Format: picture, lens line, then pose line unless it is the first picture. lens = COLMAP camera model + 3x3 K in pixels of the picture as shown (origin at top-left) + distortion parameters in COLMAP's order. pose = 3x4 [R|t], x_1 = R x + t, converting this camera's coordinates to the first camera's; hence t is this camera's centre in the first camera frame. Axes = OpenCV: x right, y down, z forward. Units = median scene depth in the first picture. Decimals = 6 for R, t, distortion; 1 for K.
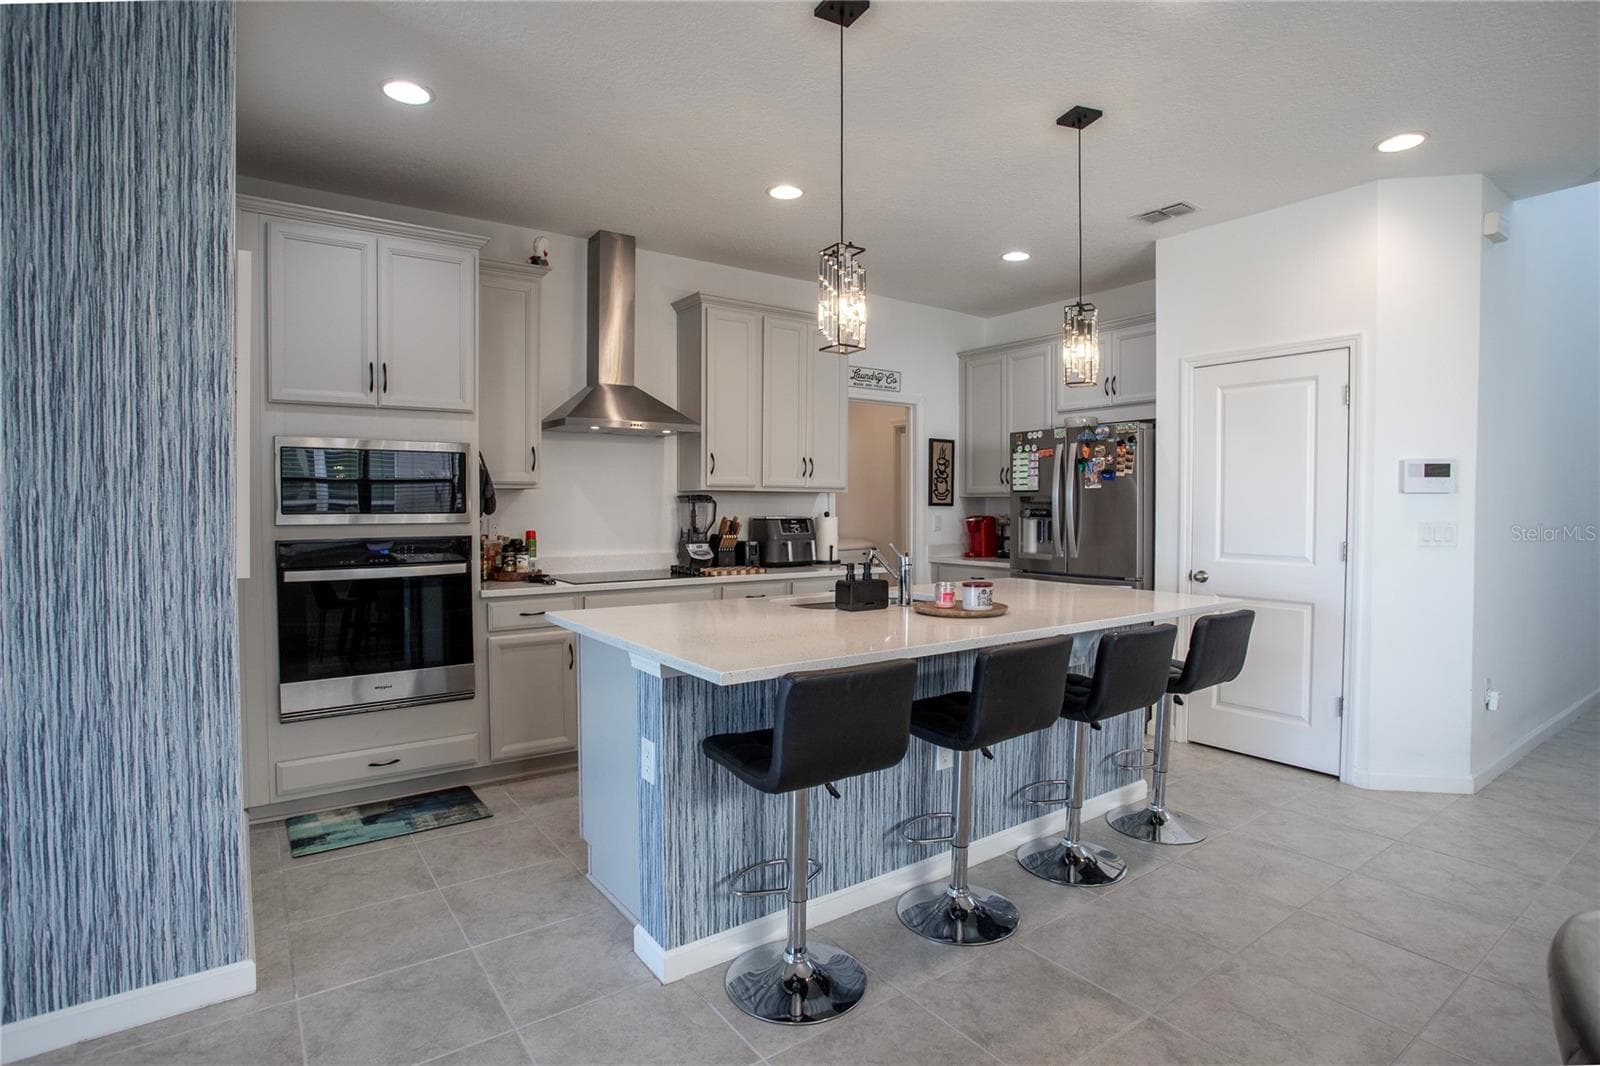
lens RADIAL K [[806.9, 0, 796.4], [0, 806.9, 526.6], [0, 0, 1]] dist [-0.086604, 0.038033]
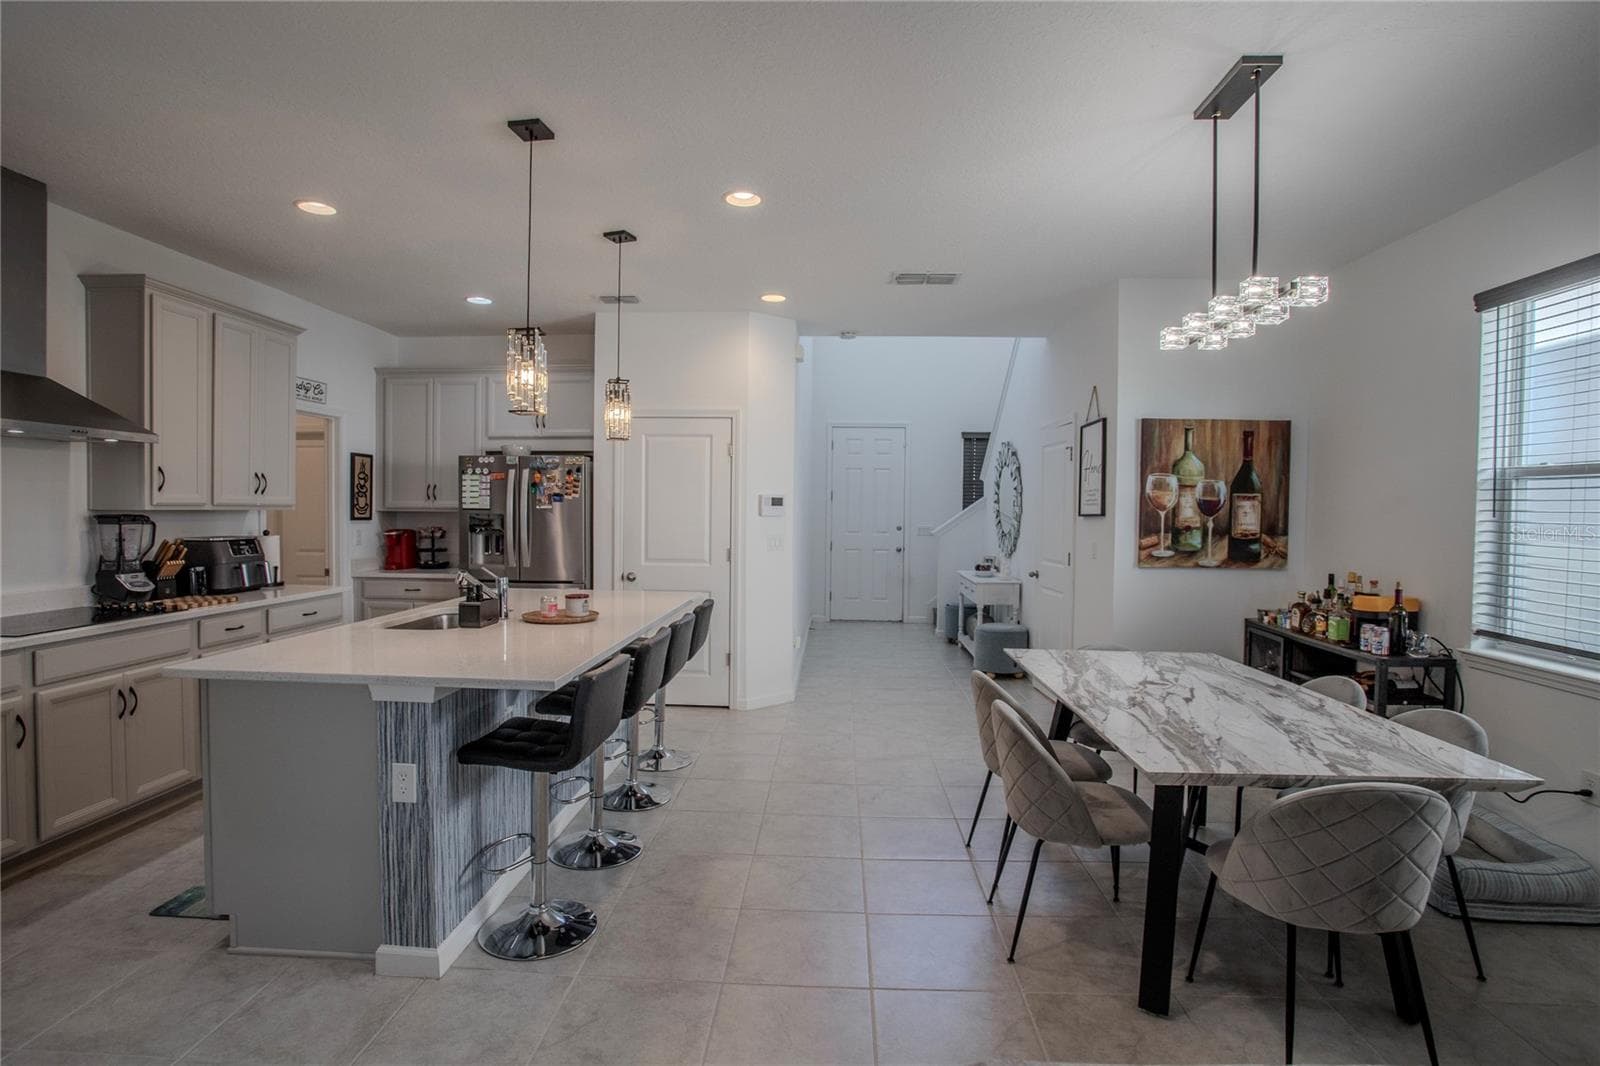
lens RADIAL K [[800.2, 0, 805.1], [0, 800.2, 527.7], [0, 0, 1]] dist [-0.076328, 0.038049]
pose [[0.614593, -0.015286, 0.788696, -0.328699], [0.011101, 0.999881, 0.010729, -0.027536], [-0.788766, 0.002161, 0.614689, -0.042429]]
